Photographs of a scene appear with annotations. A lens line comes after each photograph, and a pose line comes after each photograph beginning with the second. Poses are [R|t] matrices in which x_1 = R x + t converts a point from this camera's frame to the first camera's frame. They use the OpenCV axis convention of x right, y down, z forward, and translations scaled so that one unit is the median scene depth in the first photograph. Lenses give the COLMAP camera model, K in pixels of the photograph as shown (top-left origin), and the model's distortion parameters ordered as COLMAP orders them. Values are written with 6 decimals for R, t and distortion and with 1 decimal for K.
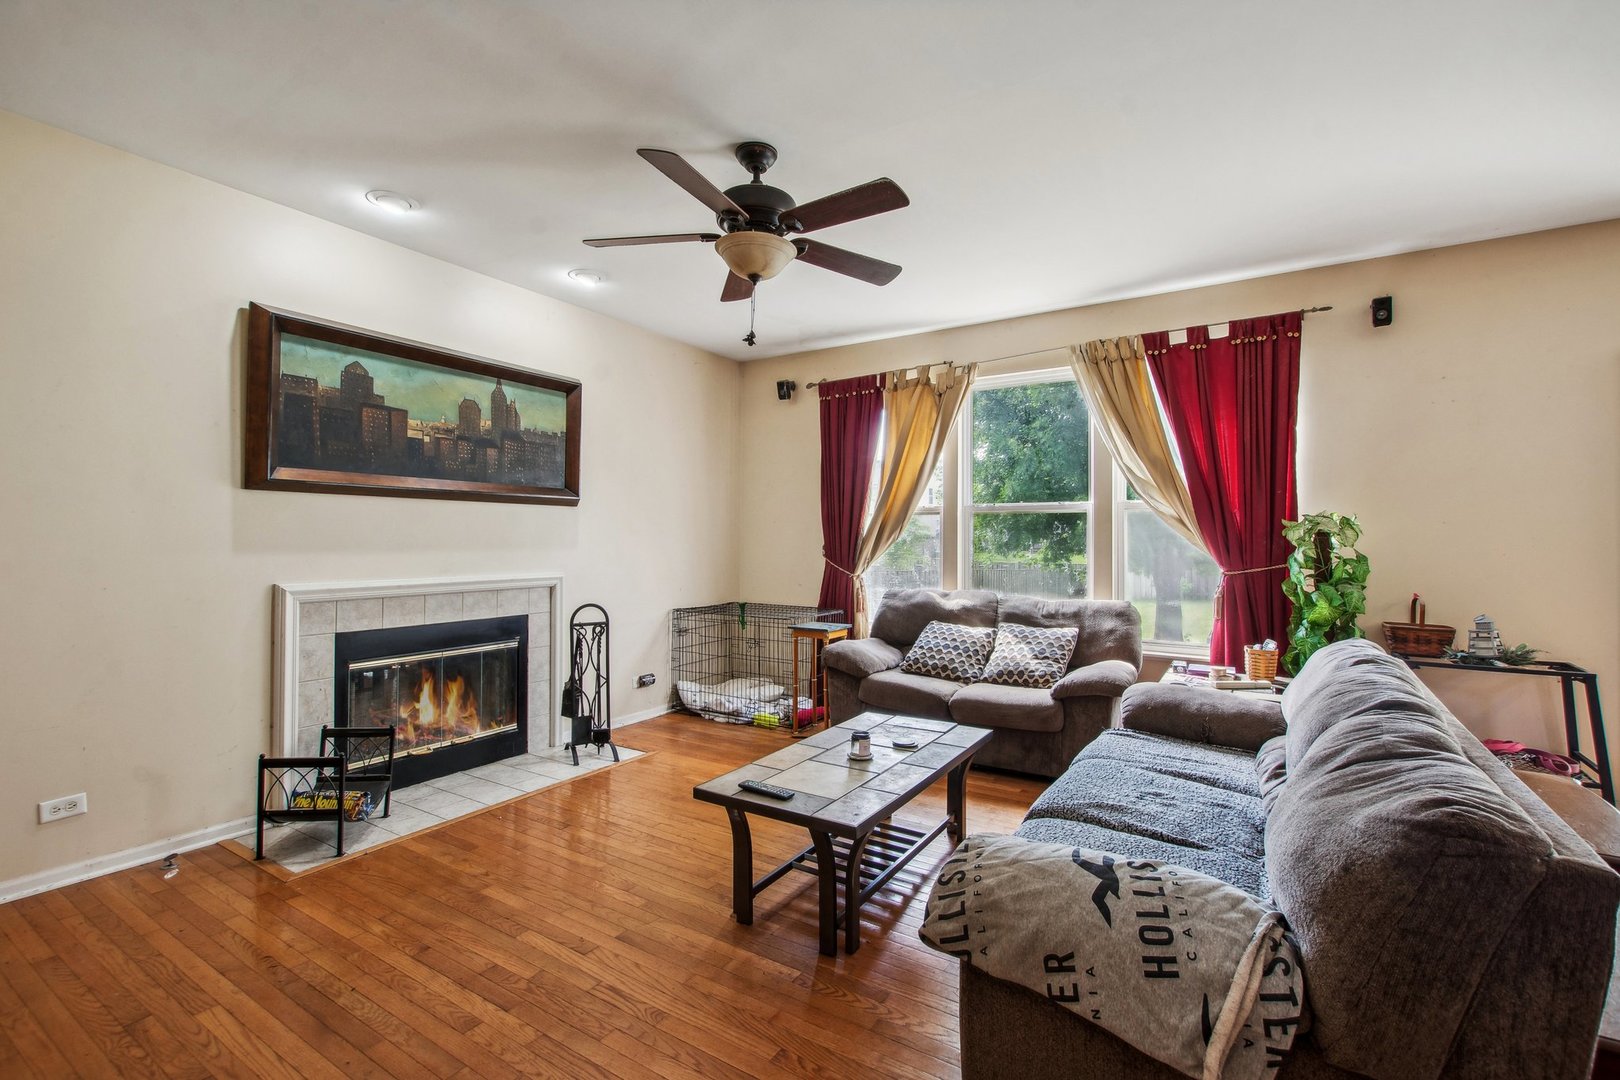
lens RADIAL K [[719.5, 0, 843.4], [0, 719.5, 535.4], [0, 0, 1]] dist [0.003263, -0.002753]
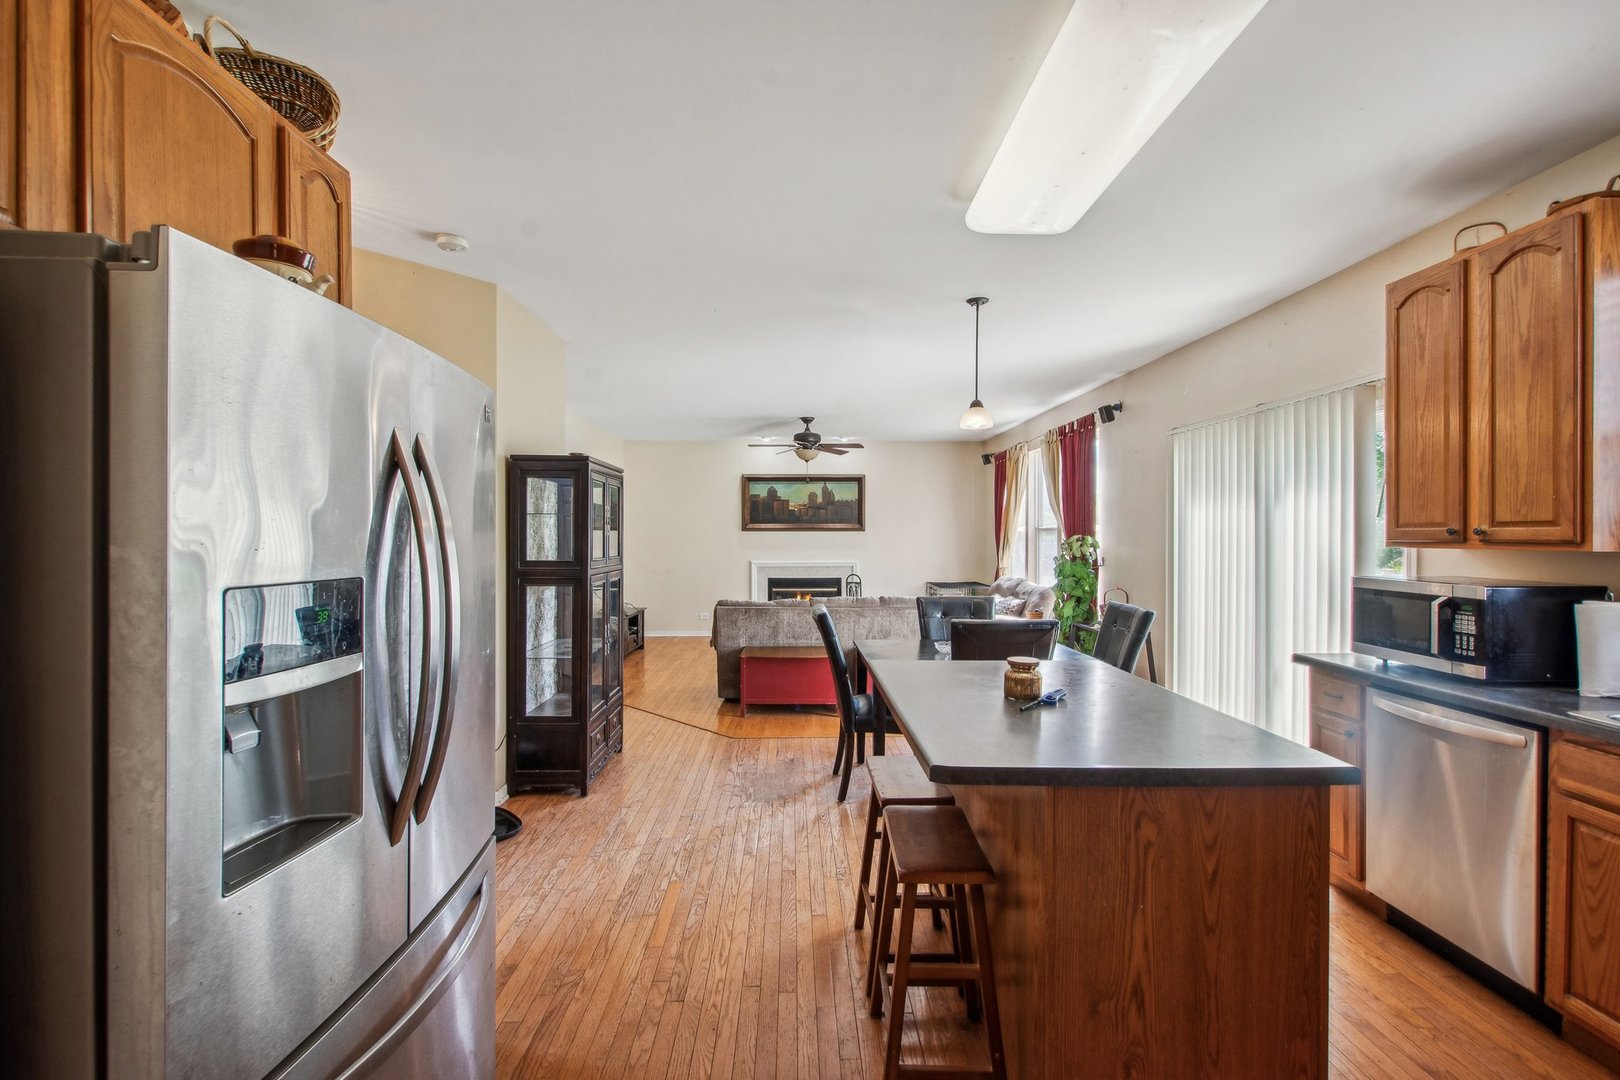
lens RADIAL K [[719.5, 0, 817.9], [0, 719.5, 541.3], [0, 0, 1]] dist [0.003263, -0.002753]
pose [[0.556556, 0.006299, -0.830786, 1.568517], [0.006571, 0.999907, 0.011983, -0.040779], [0.830784, -0.012129, 0.556463, -0.407246]]
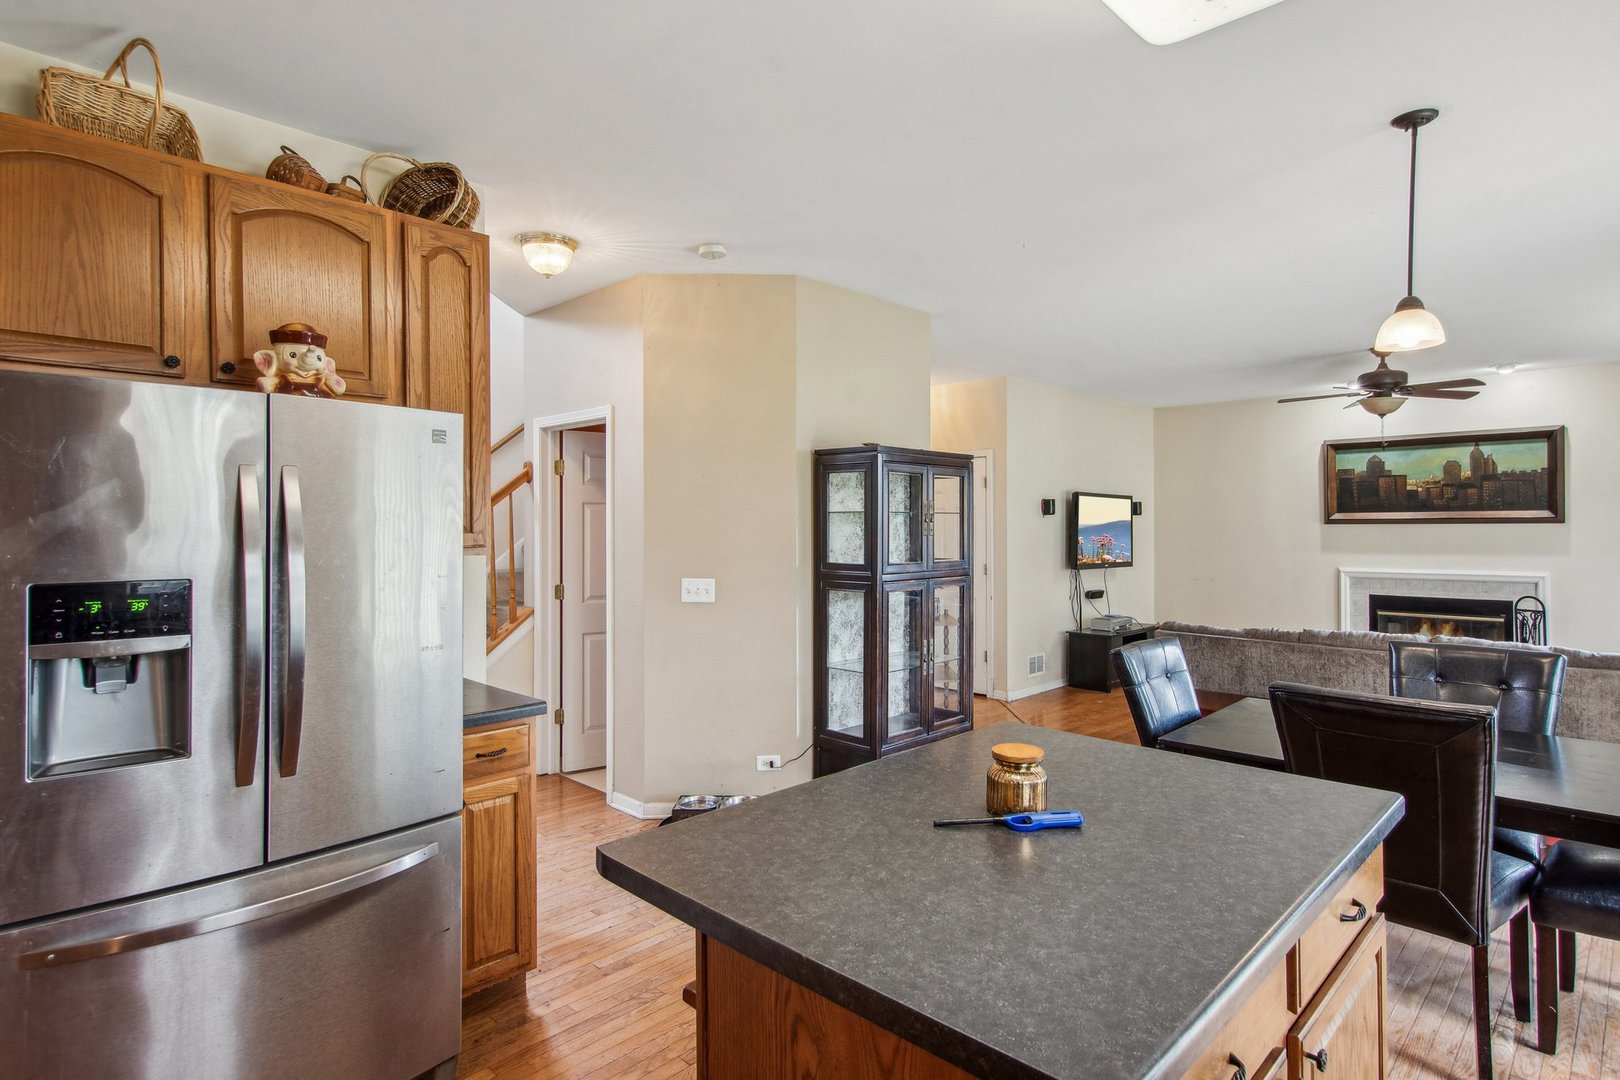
lens RADIAL K [[876.3, 0, 808.6], [0, 876.3, 522.8], [0, 0, 1]] dist [0.002804, 0.001185]
pose [[-0.208716, -0.006248, -0.977956, 1.621295], [0.010932, 0.999902, -0.008721, -0.046660], [0.977915, -0.012511, -0.208627, 0.001619]]
